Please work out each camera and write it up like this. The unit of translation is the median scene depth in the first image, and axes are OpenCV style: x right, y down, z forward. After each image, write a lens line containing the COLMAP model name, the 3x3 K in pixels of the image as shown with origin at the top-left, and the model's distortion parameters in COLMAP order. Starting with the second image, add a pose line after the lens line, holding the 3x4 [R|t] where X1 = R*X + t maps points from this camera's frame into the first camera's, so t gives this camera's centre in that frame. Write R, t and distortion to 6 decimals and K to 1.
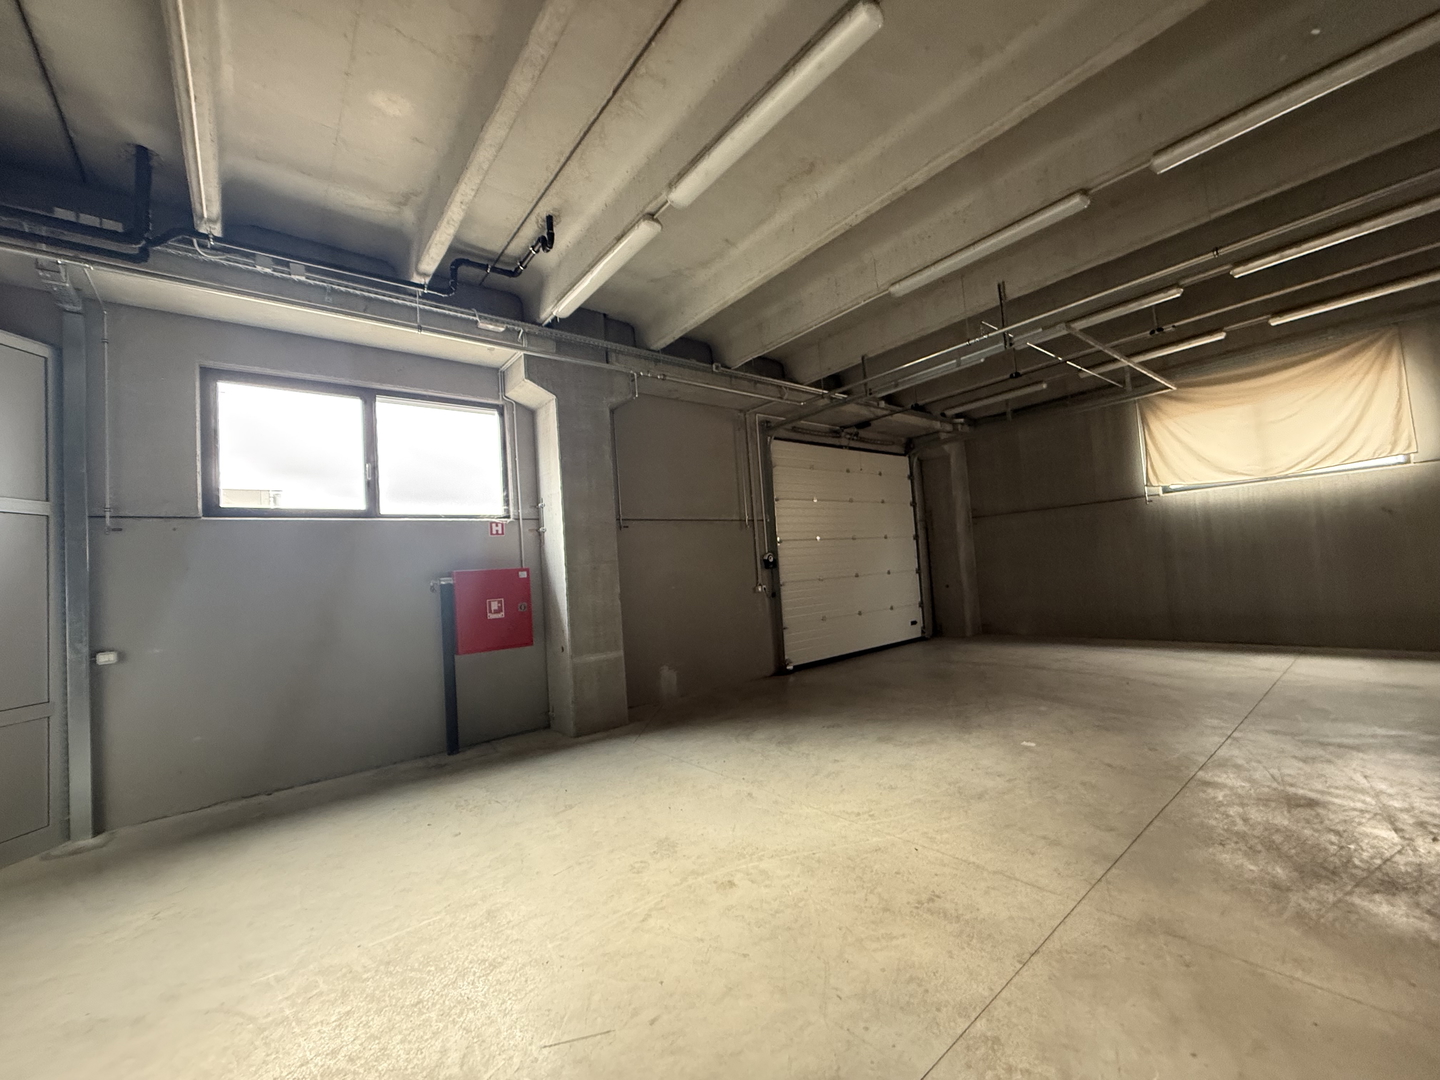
lens RADIAL K [[572.2, 0, 720.0], [0, 572.2, 540.0], [0, 0, 1]] dist [-0.000423, 0.000506]
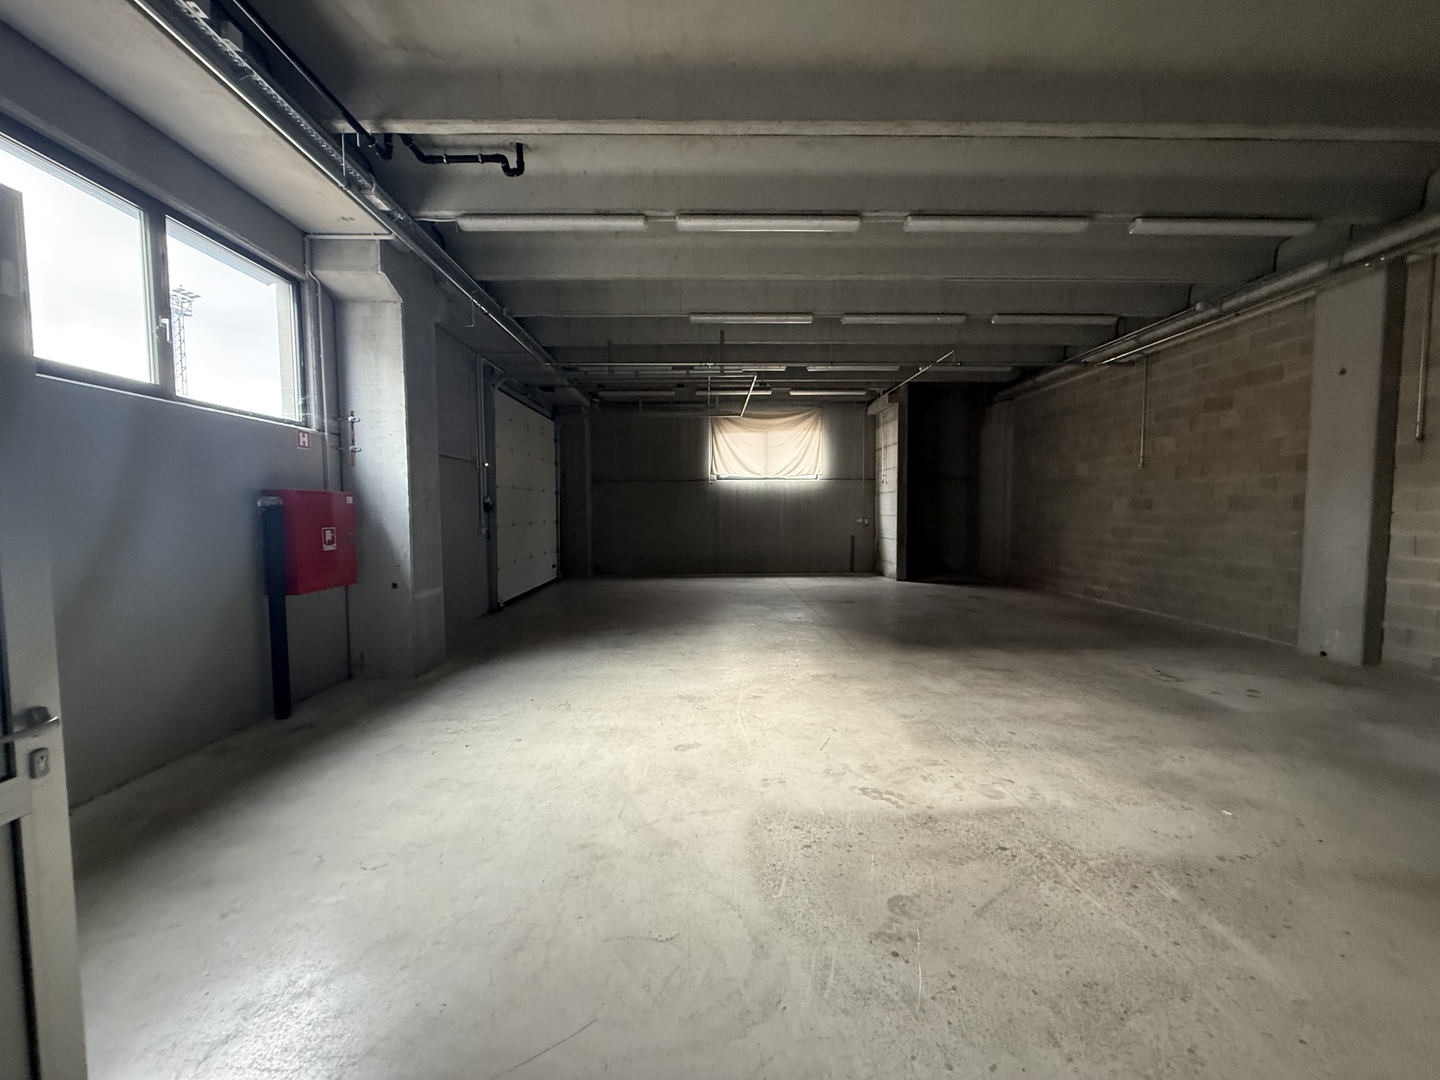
lens RADIAL K [[569.6, 0, 720.0], [0, 569.6, 540.0], [0, 0, 1]] dist [-0.000729, 0.000092]
pose [[0.610429, 0.024242, 0.791700, -0.723744], [-0.081772, 0.996119, 0.032548, 0.050478], [-0.787839, -0.084607, 0.610043, 0.054818]]
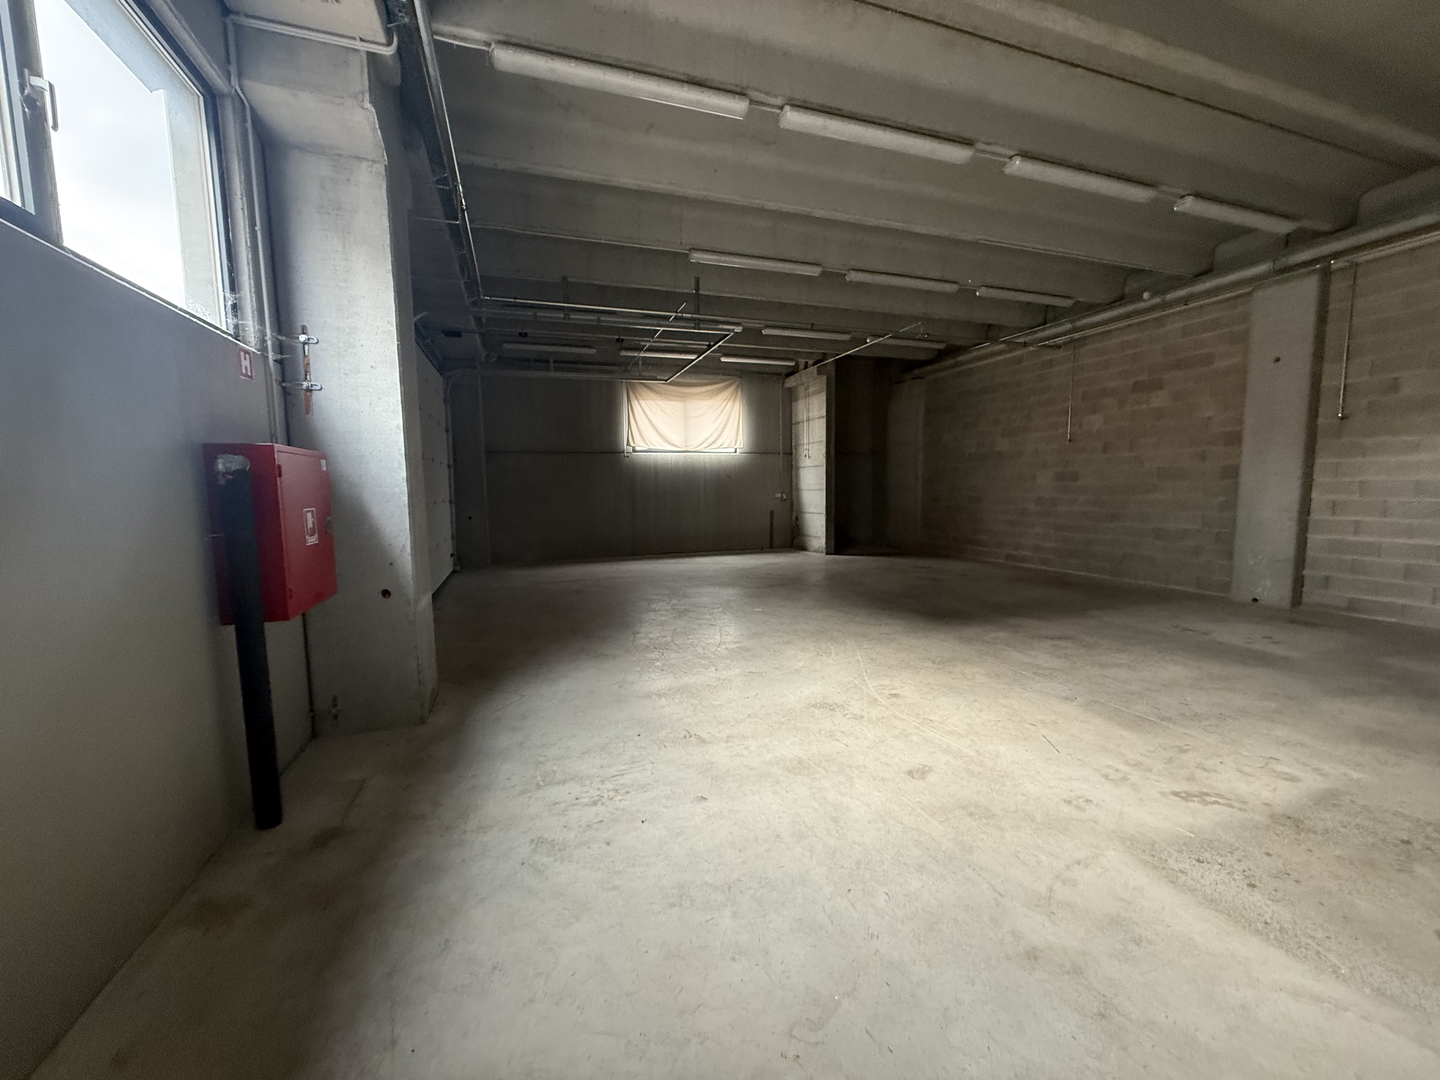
lens RADIAL K [[569.6, 0, 720.0], [0, 569.6, 540.0], [0, 0, 1]] dist [-0.000217, -0.000168]
pose [[0.342081, -0.023014, 0.939388, -0.775222], [-0.063333, 0.996862, 0.047485, 0.087743], [-0.937534, -0.075738, 0.339550, 0.497120]]
